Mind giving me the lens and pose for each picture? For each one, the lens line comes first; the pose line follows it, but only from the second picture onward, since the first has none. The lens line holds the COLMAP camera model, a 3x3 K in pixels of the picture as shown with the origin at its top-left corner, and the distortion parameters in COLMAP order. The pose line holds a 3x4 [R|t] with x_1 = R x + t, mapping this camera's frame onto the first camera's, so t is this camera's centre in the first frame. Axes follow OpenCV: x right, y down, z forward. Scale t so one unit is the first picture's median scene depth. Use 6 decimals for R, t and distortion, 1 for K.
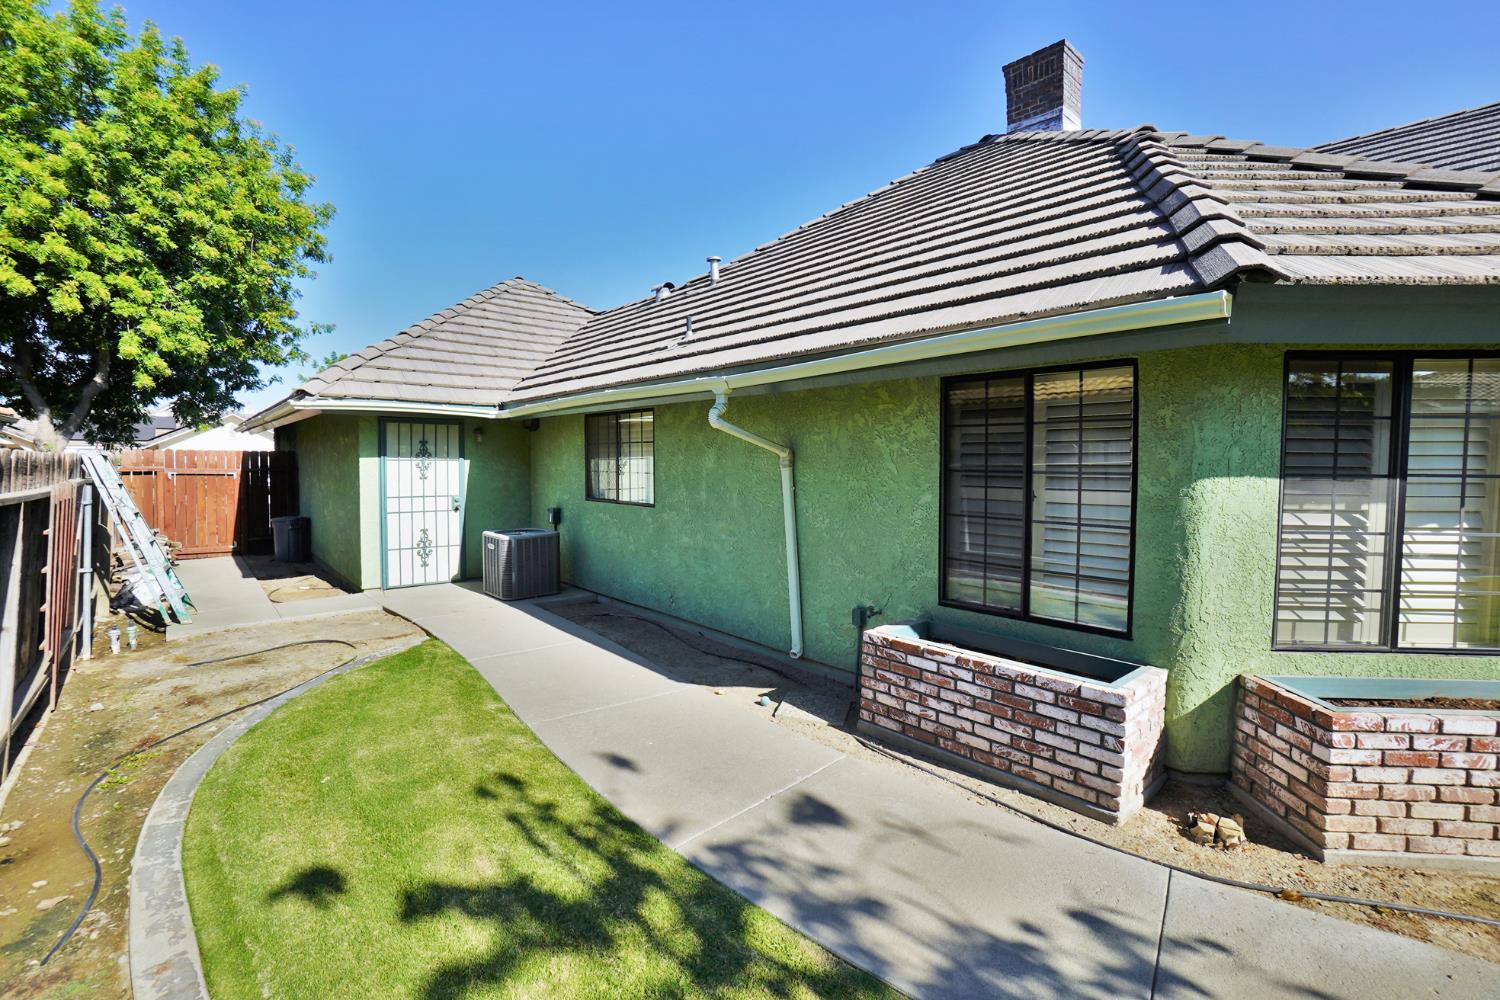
lens RADIAL K [[678.3, 0, 743.0], [0, 678.3, 493.1], [0, 0, 1]] dist [-0.044372, 0.013855]
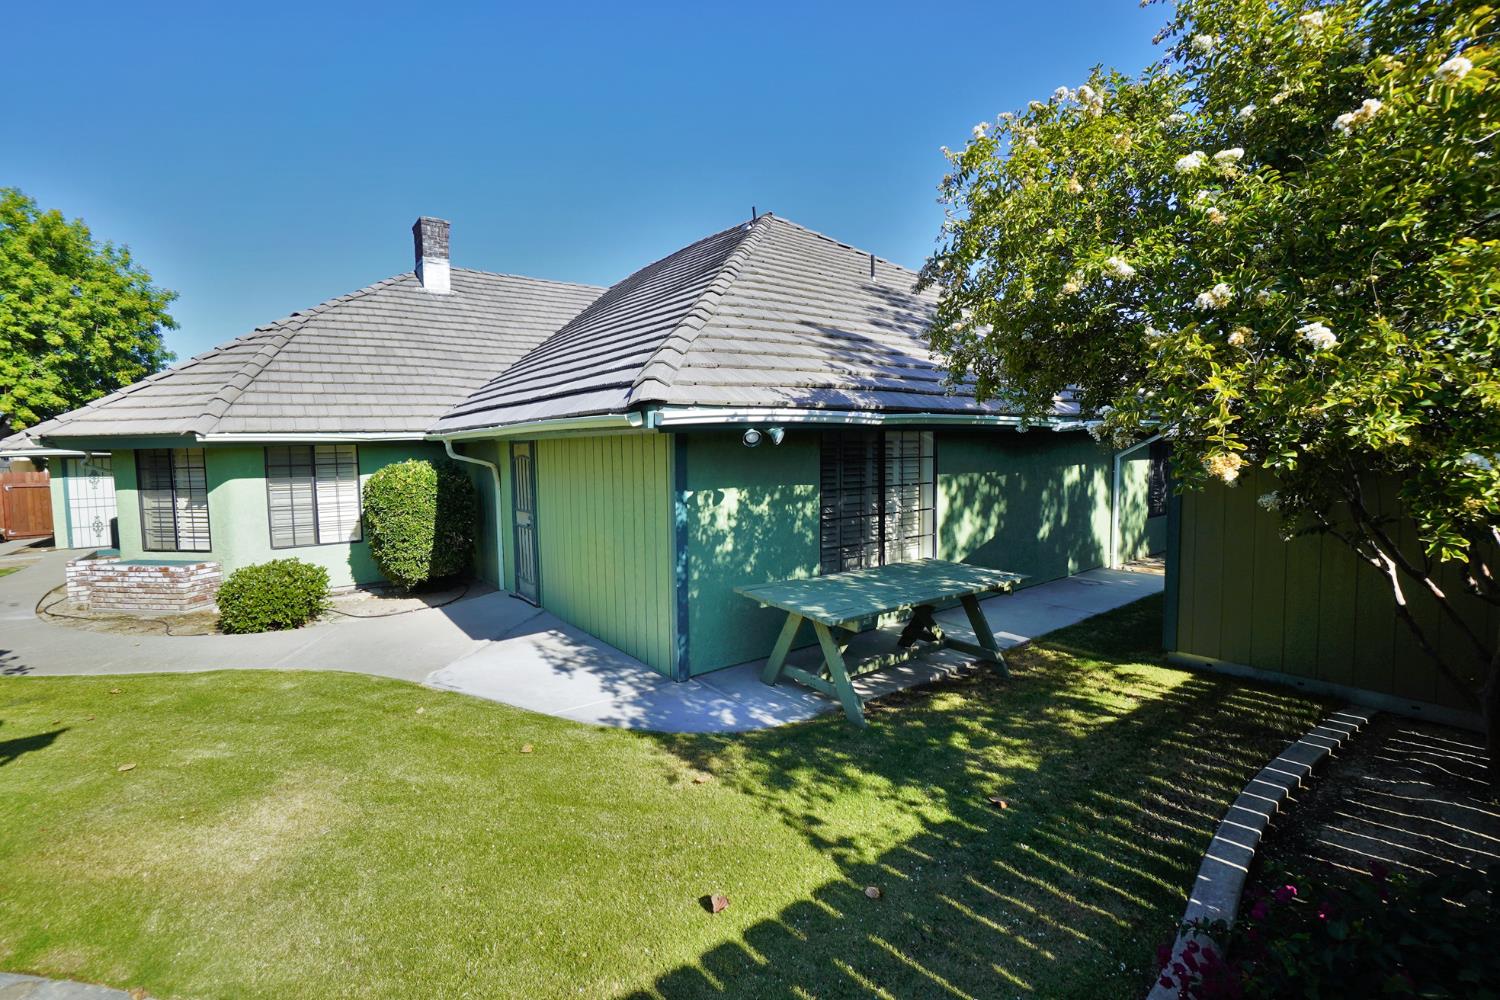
lens RADIAL K [[678.3, 0, 753.4], [0, 678.3, 495.9], [0, 0, 1]] dist [-0.044372, 0.013855]
pose [[0.998232, -0.024508, -0.054151, 0.874724], [0.025476, 0.999527, 0.017248, 0.008190], [0.053702, -0.018597, 0.998384, -0.429574]]
